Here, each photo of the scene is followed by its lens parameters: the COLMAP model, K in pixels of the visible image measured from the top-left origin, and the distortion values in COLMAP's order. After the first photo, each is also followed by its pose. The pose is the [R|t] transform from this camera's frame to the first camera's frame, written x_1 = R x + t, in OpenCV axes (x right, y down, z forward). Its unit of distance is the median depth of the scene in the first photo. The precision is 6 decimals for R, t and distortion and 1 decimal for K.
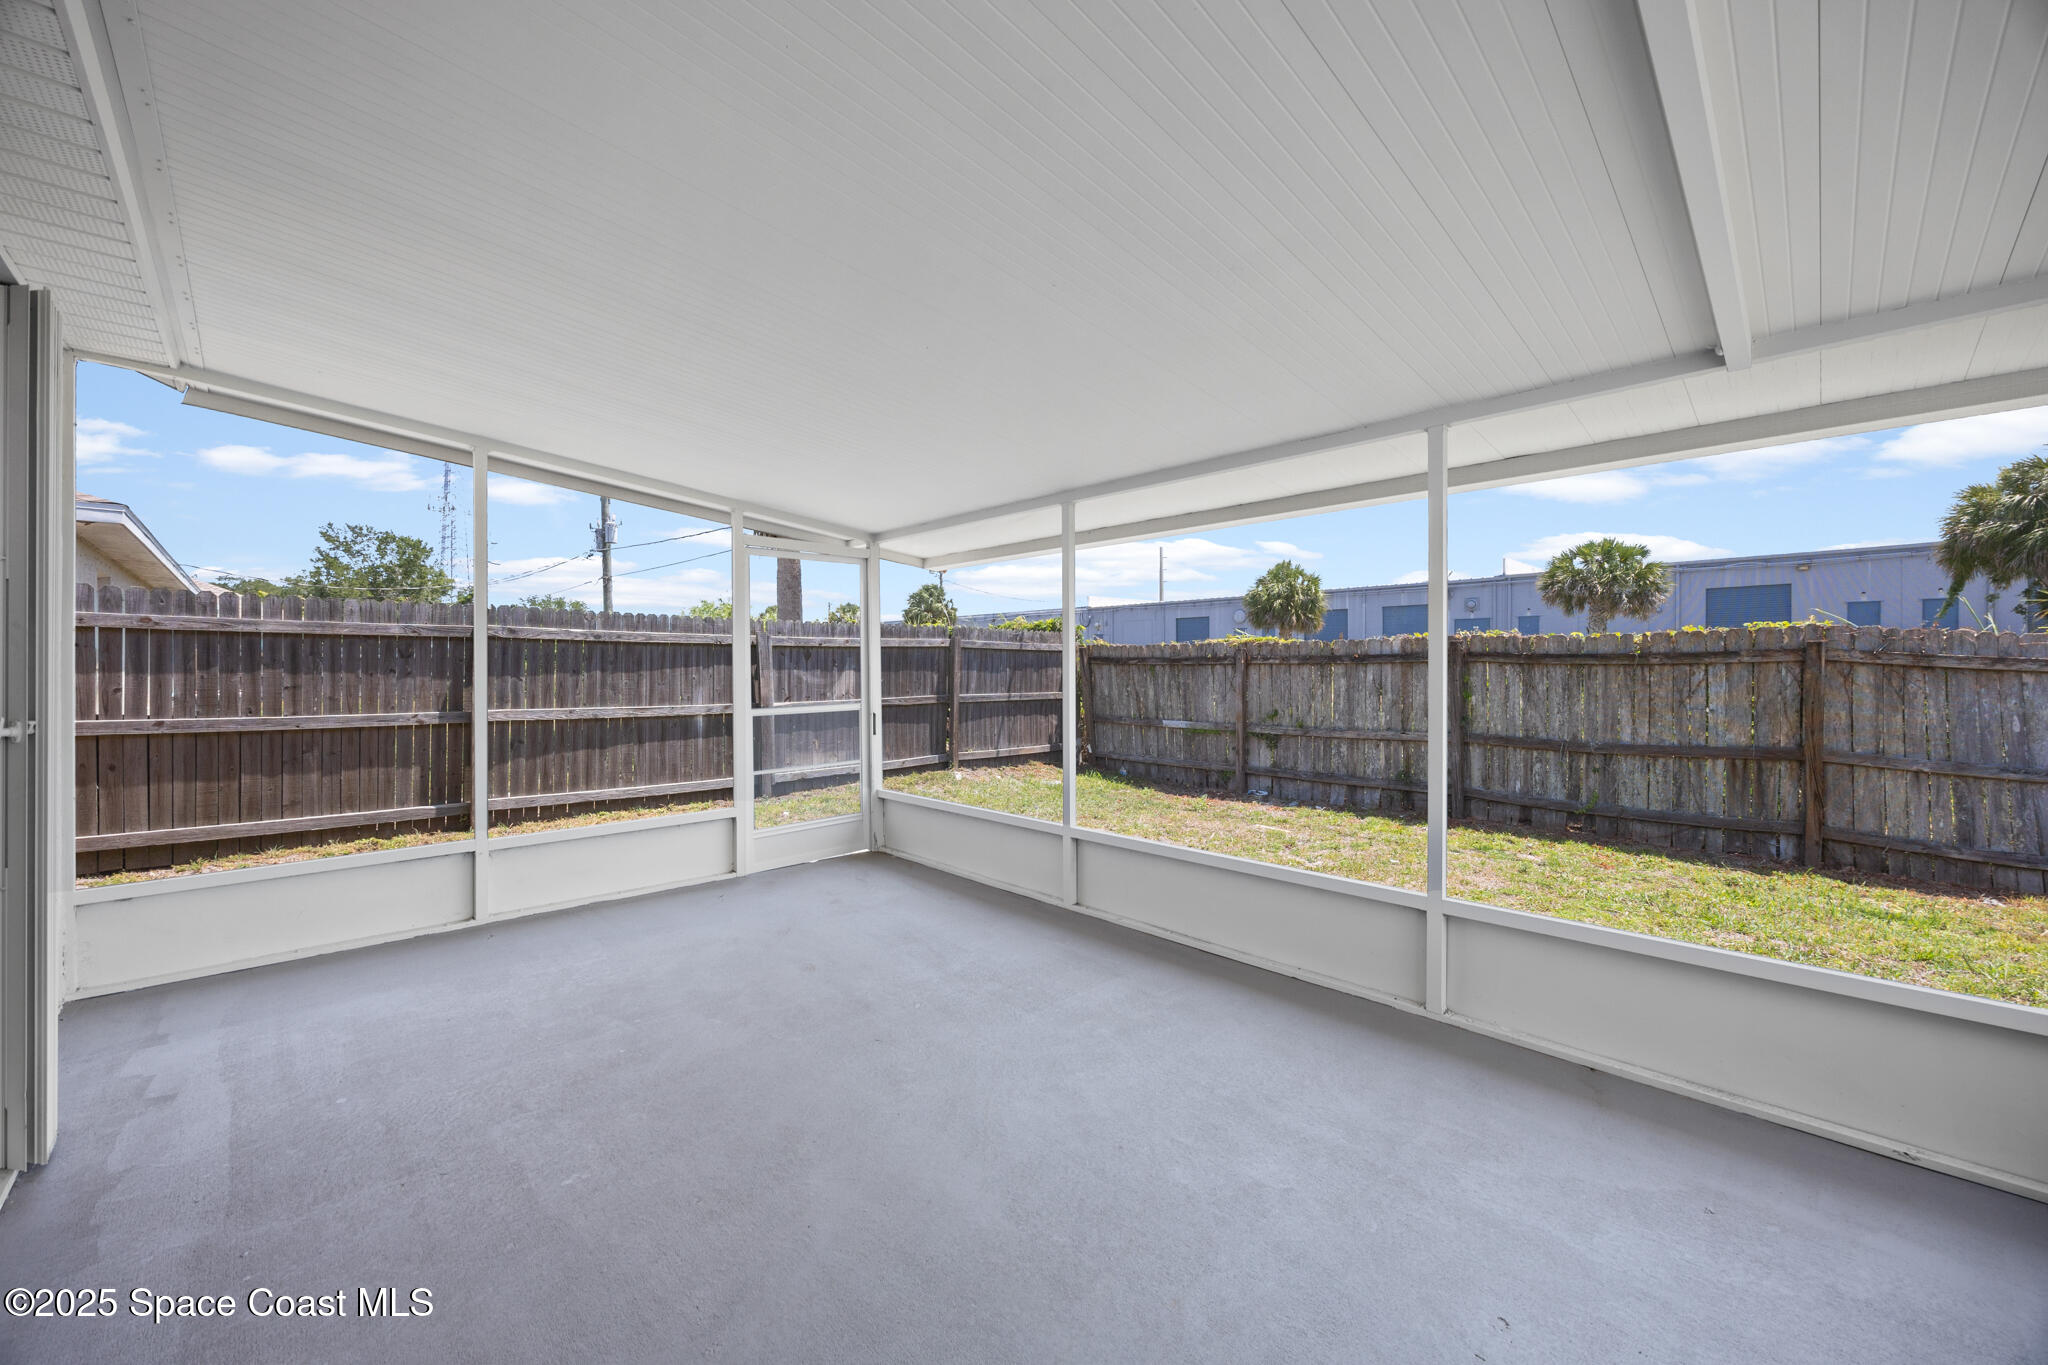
lens RADIAL K [[780.1, 0, 1025.7], [0, 780.1, 667.4], [0, 0, 1]] dist [-0.001191, -0.000074]
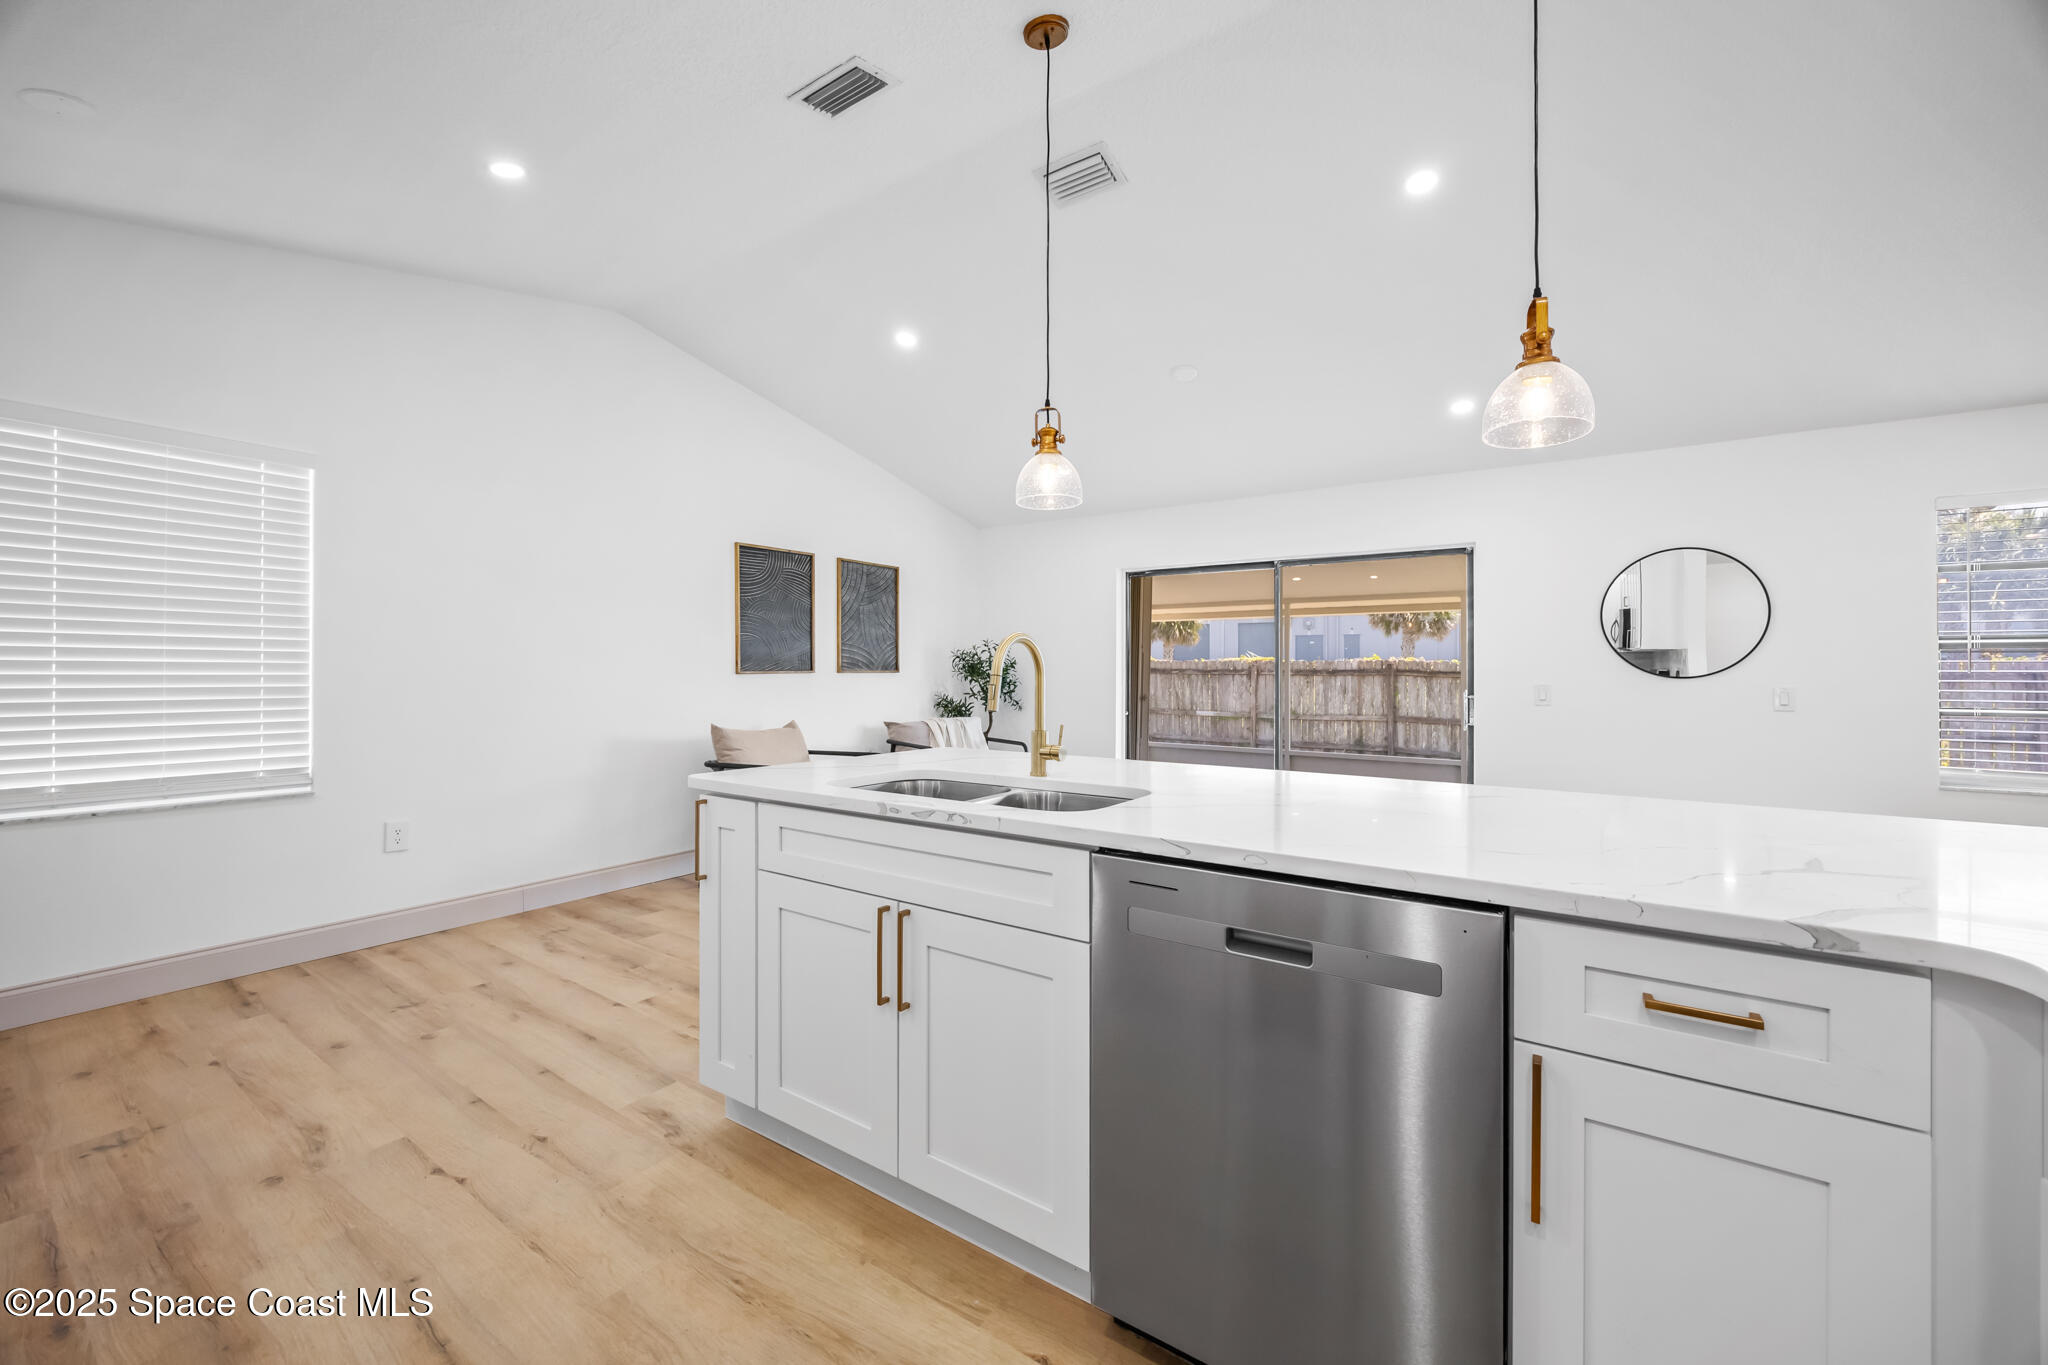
lens RADIAL K [[780.1, 0, 1025.7], [0, 780.1, 667.4], [0, 0, 1]] dist [-0.001191, -0.000074]
pose [[0.978055, 0.010333, 0.208092, -0.515641], [-0.009436, 0.999941, -0.005302, -0.006031], [-0.208135, 0.003222, 0.978095, -0.455001]]
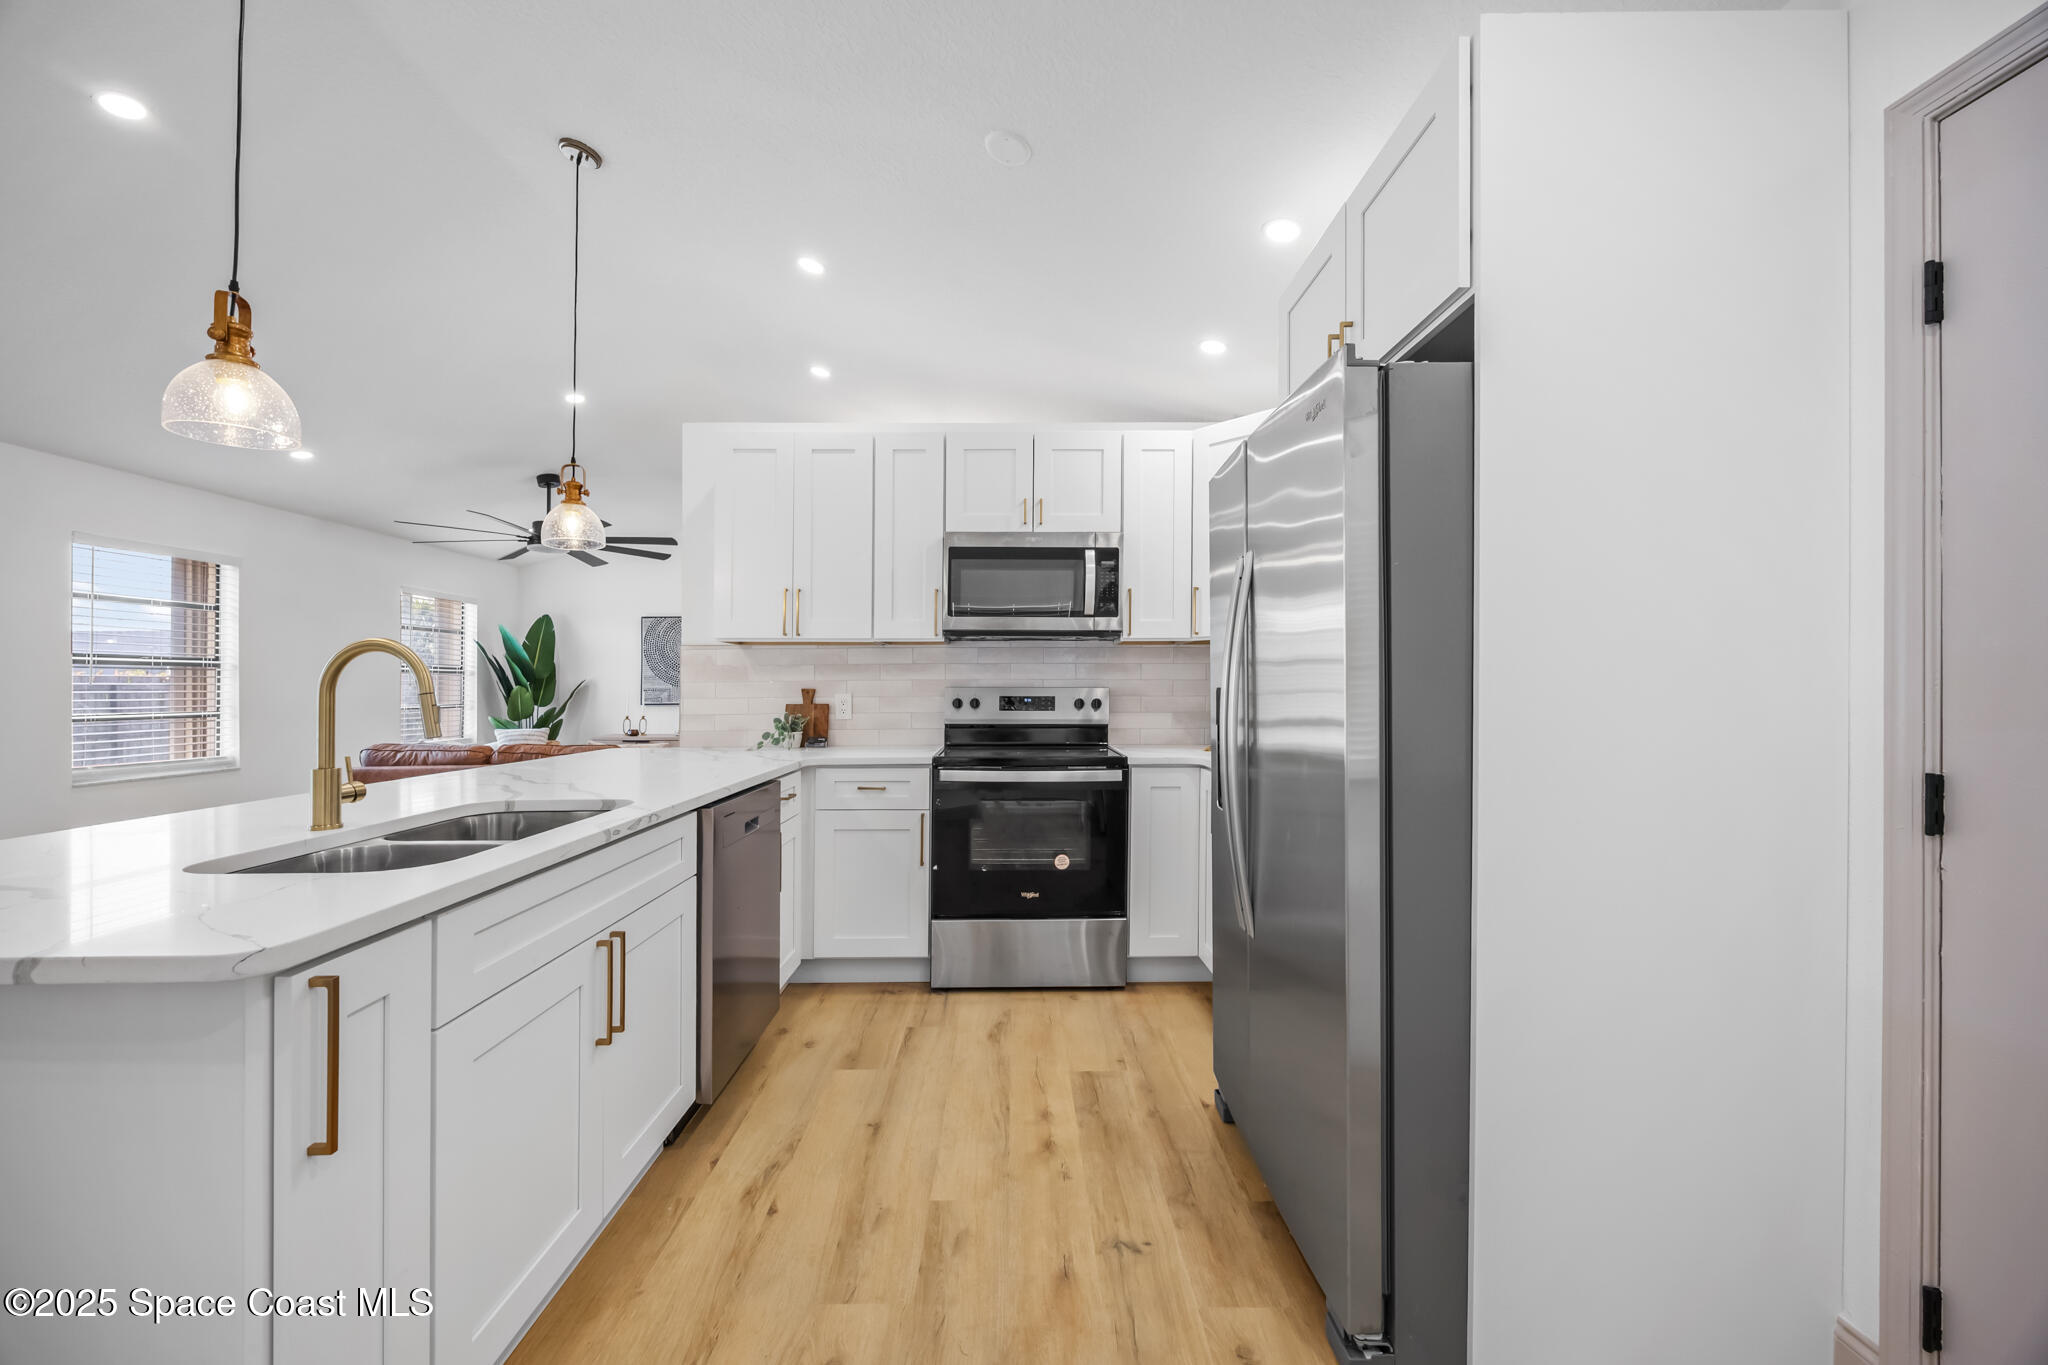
lens RADIAL K [[794.4, 0, 1023.2], [0, 794.4, 688.2], [0, 0, 1]] dist [-0.000834, 0.000001]
pose [[-0.725924, 0.004059, 0.687763, -0.689252], [0.001755, 0.999990, -0.004049, -0.005008], [-0.687772, -0.001732, -0.725924, -0.215056]]
